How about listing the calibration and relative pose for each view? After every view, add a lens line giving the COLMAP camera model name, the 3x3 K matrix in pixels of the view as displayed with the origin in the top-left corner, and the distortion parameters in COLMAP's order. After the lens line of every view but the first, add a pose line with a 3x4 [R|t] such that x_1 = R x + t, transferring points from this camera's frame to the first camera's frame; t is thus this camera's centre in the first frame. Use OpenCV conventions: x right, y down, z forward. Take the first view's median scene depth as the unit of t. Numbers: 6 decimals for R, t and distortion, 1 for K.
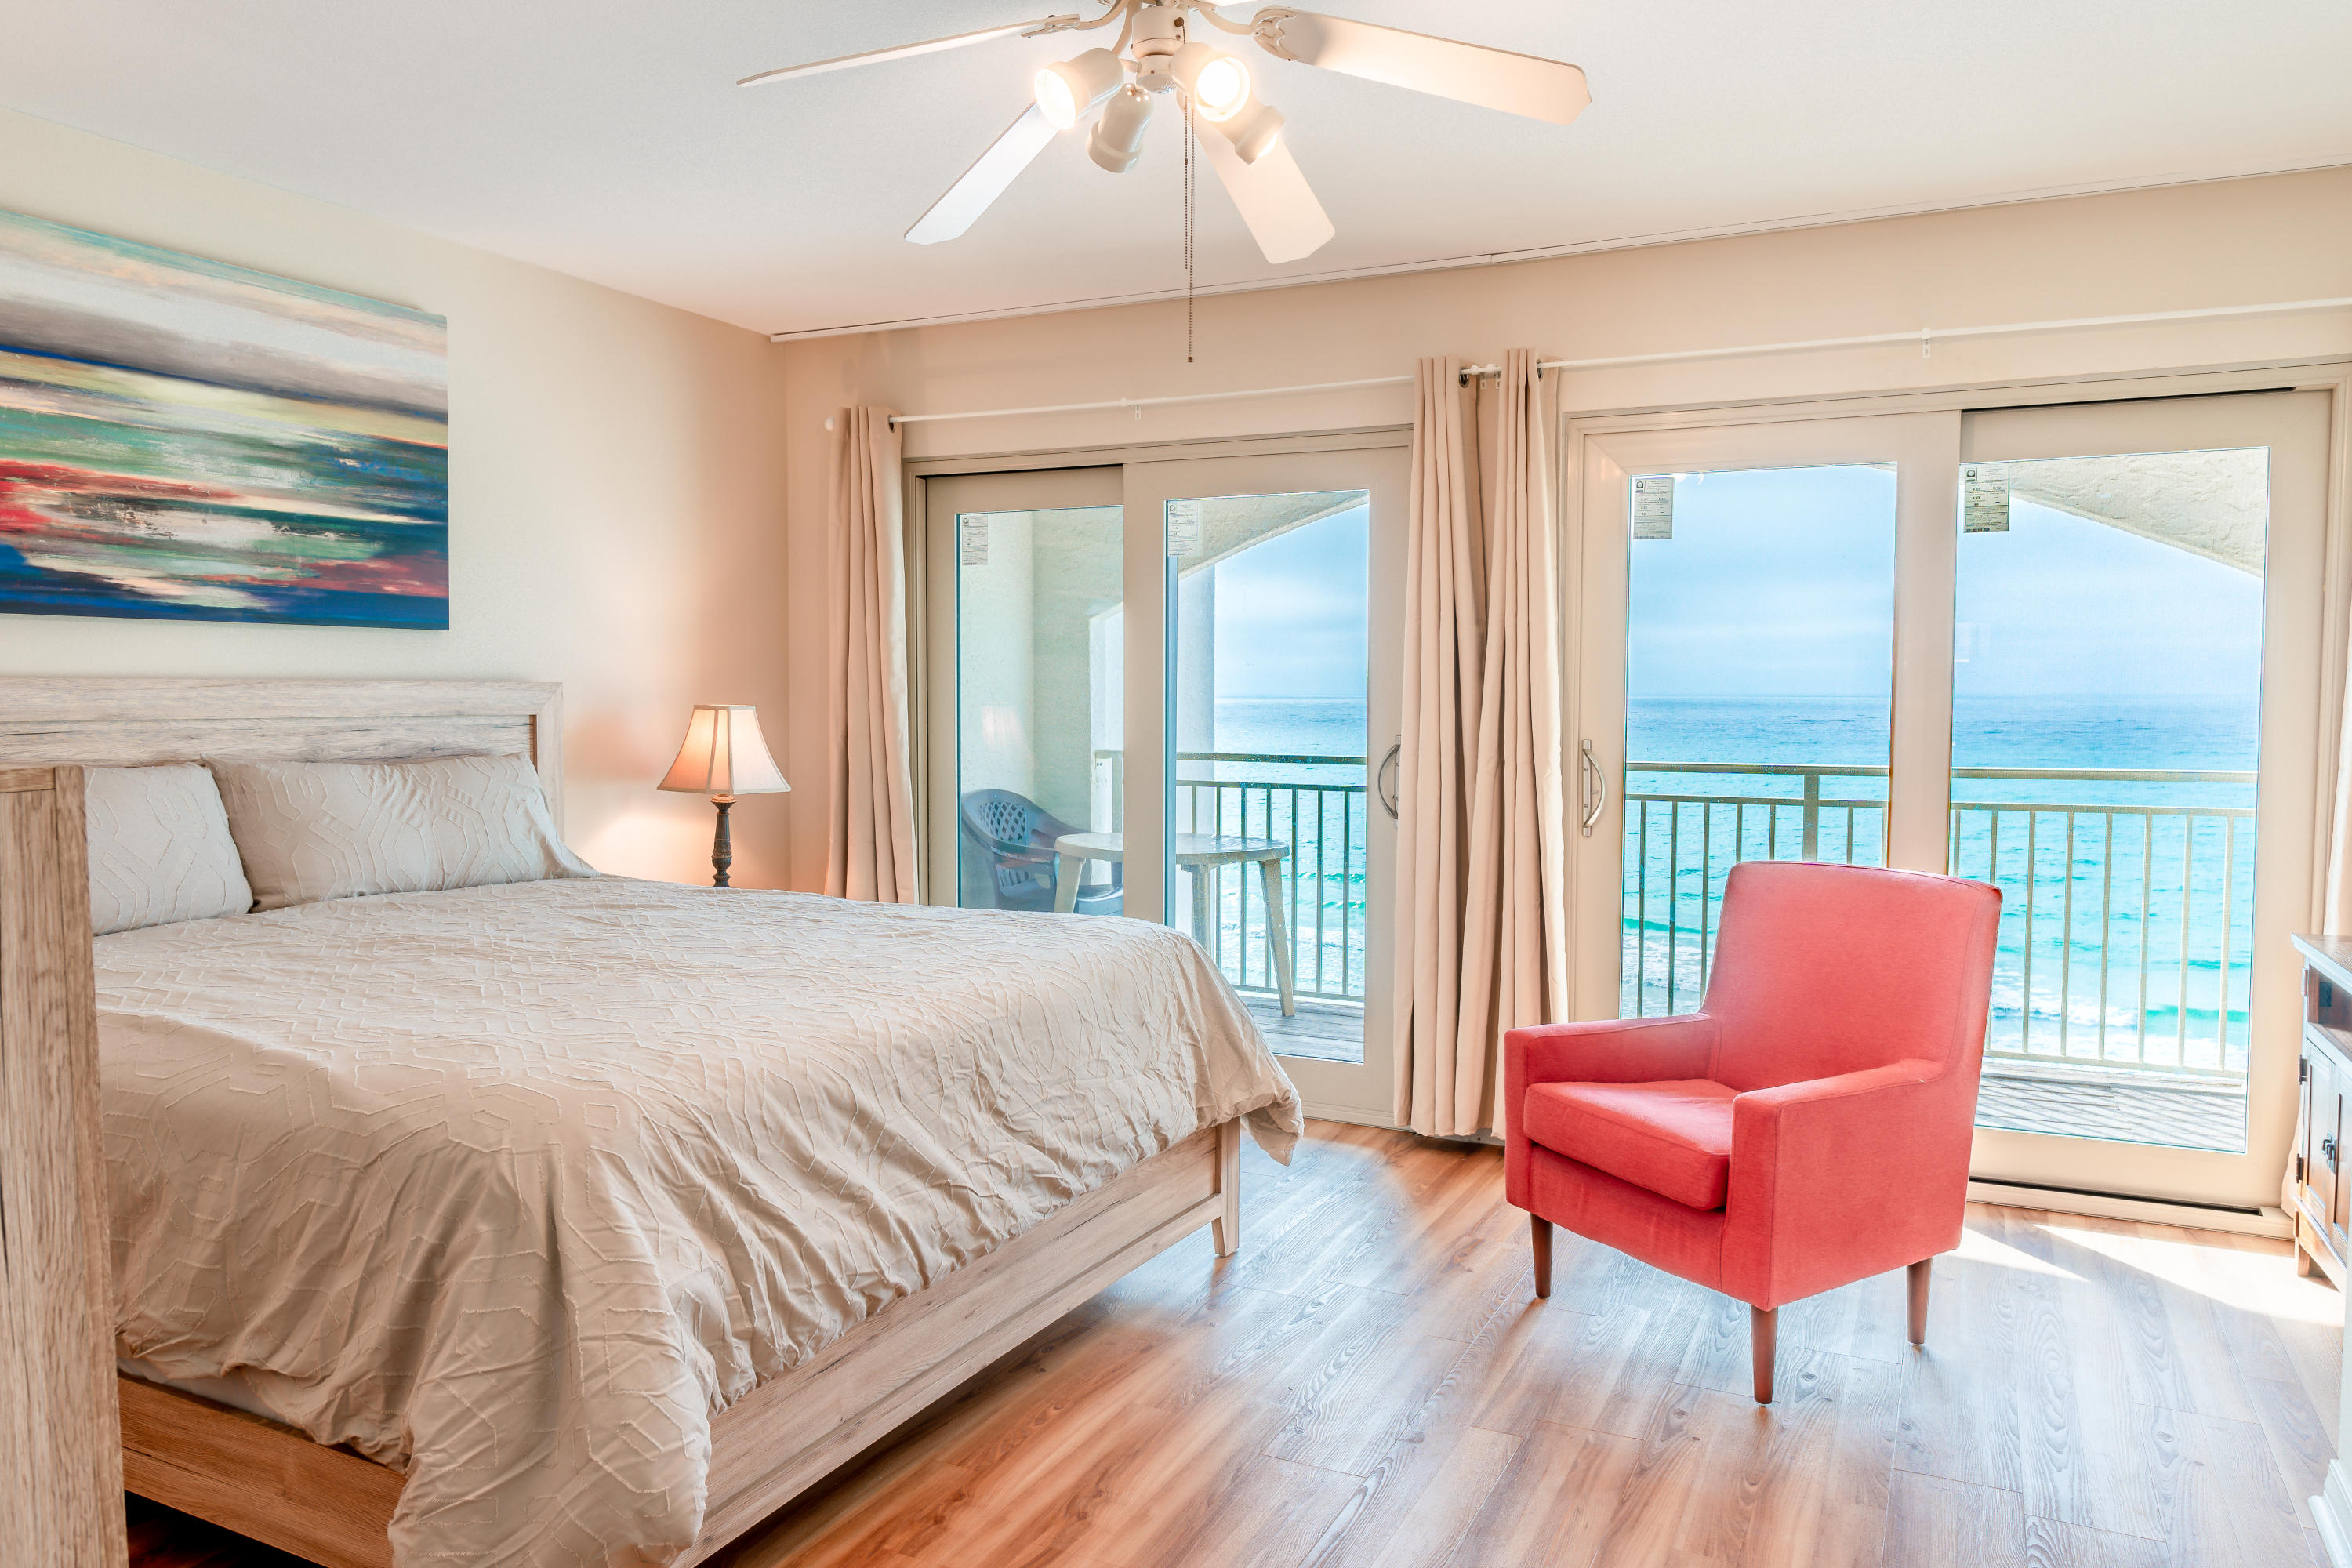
lens RADIAL K [[1579.5, 0, 1220.2], [0, 1579.5, 784.3], [0, 0, 1]] dist [-0.002248, -0.003049]
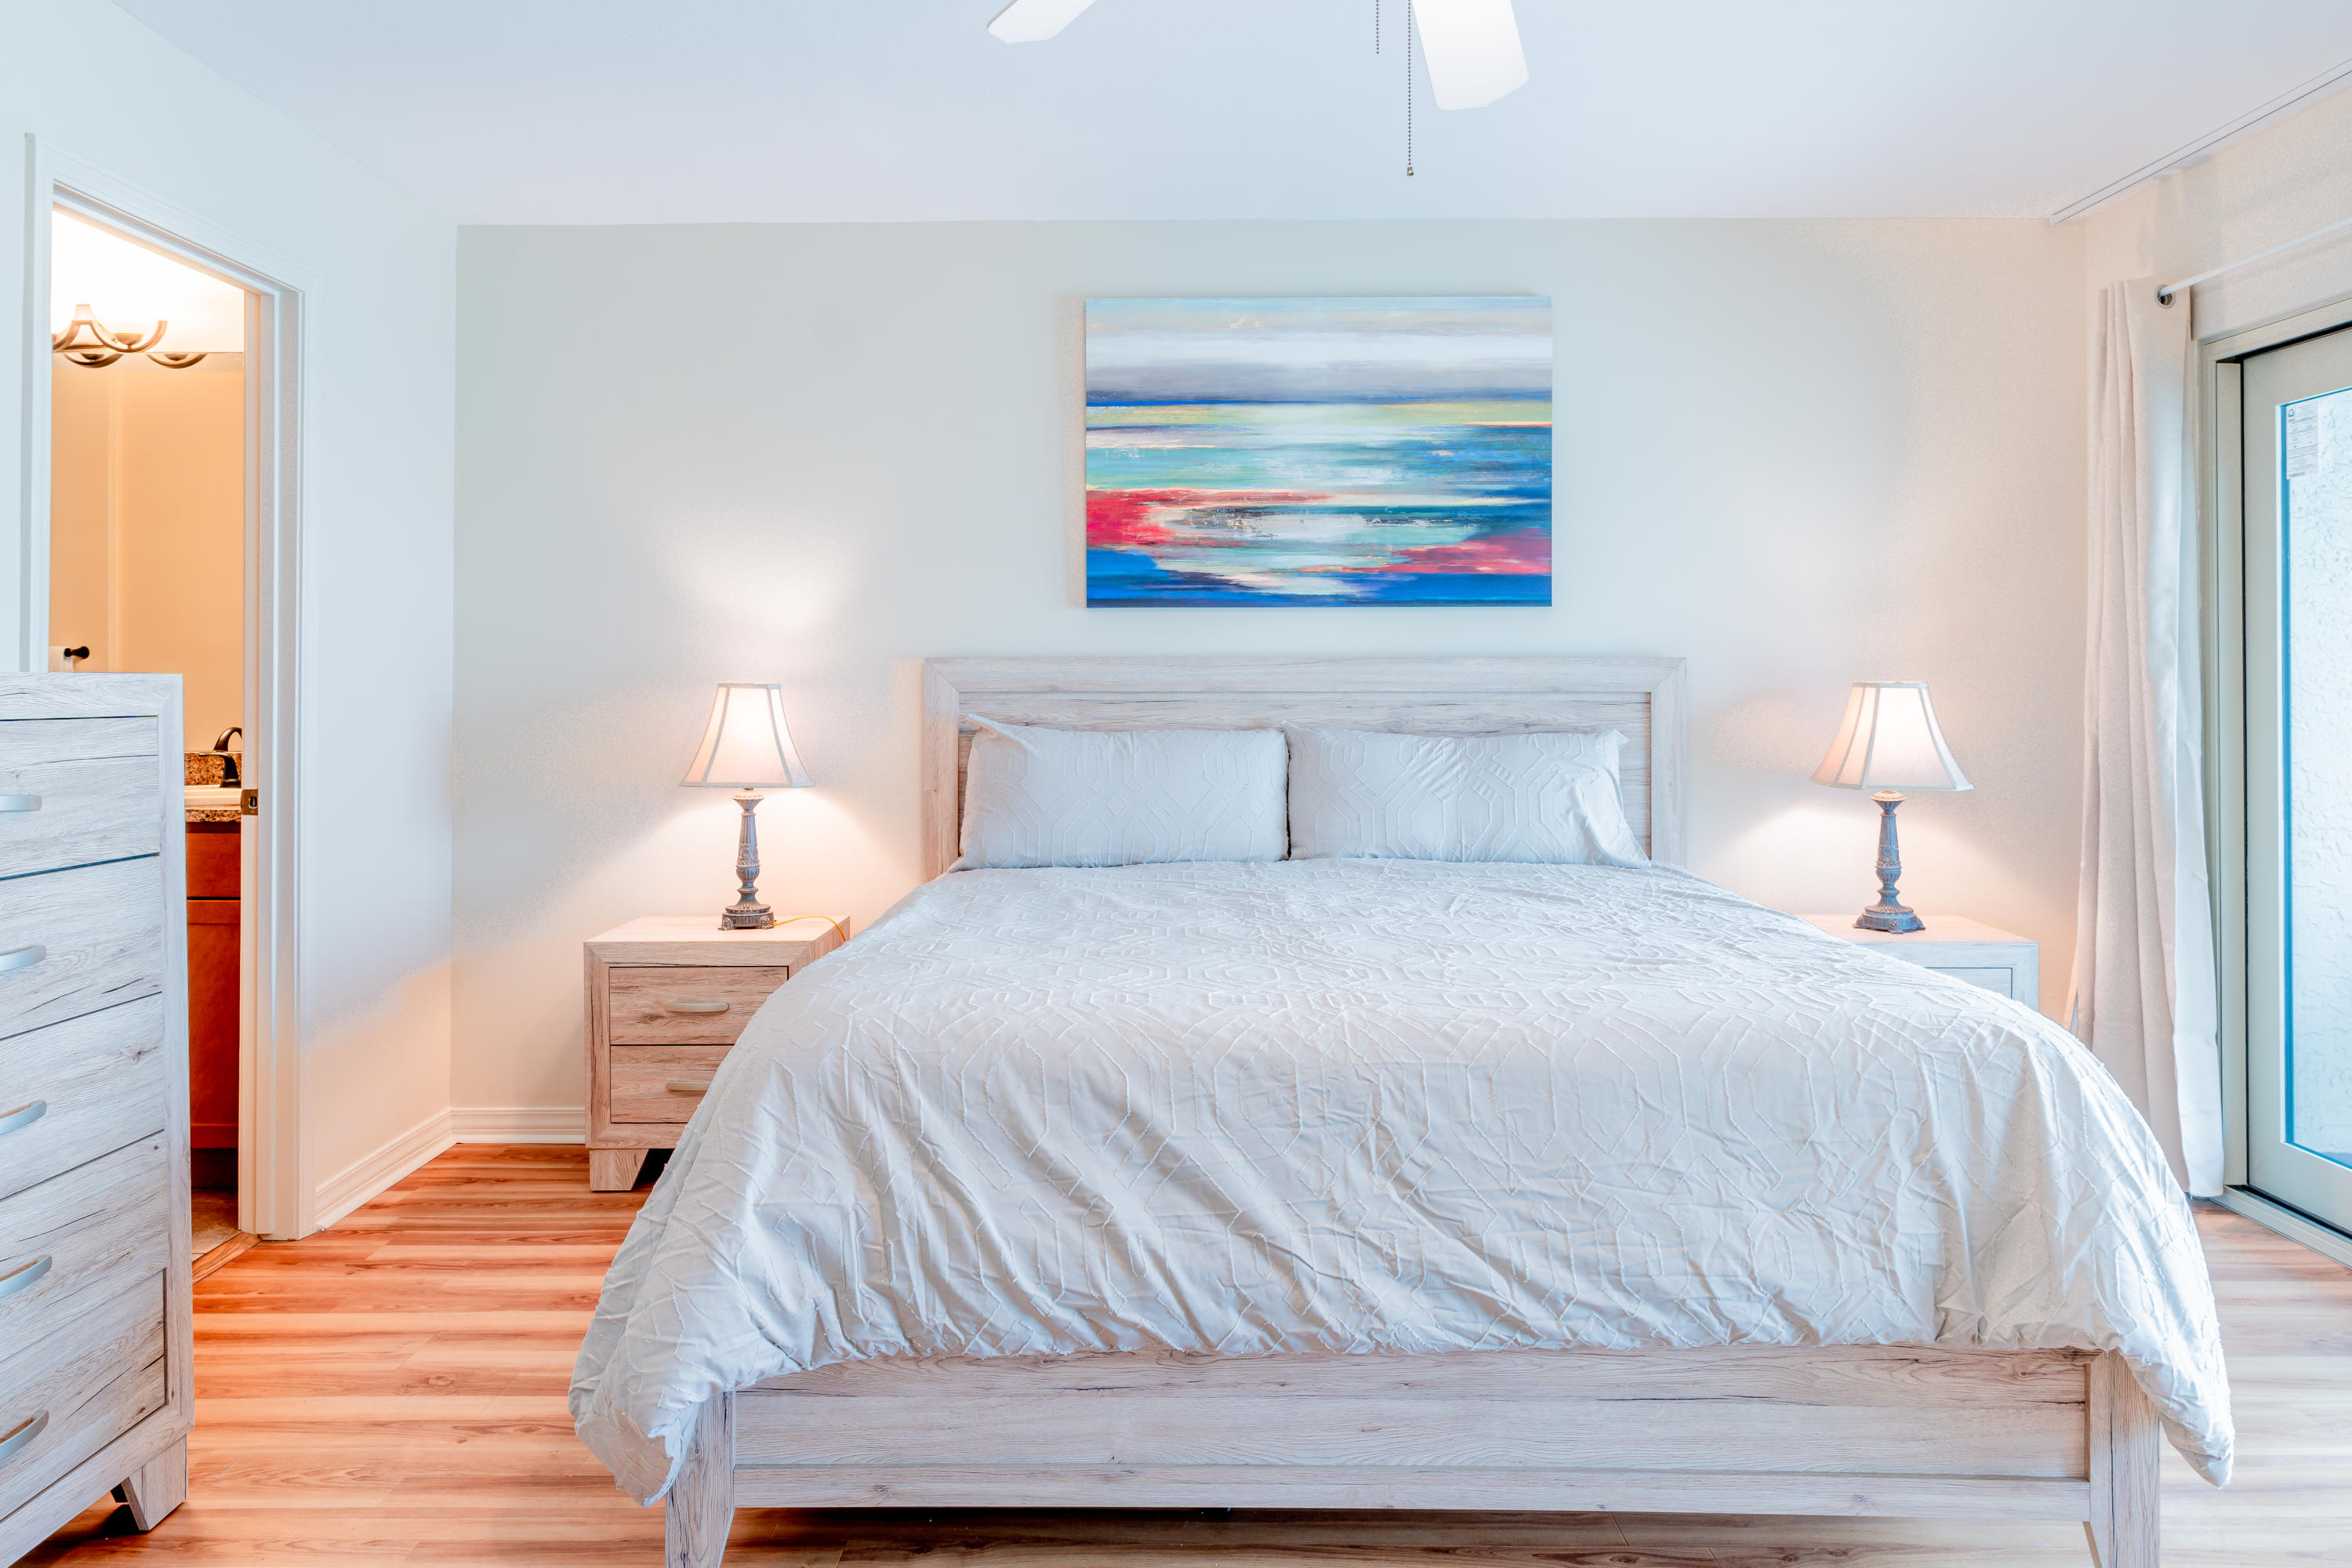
lens RADIAL K [[1651.7, 0, 1169.7], [0, 1651.7, 675.2], [0, 0, 1]] dist [-0.003710, 0.000898]
pose [[0.432858, -0.011118, -0.901394, 0.426956], [-0.050607, 0.998047, -0.036612, -0.004639], [0.900041, 0.061465, 0.431450, 0.412761]]
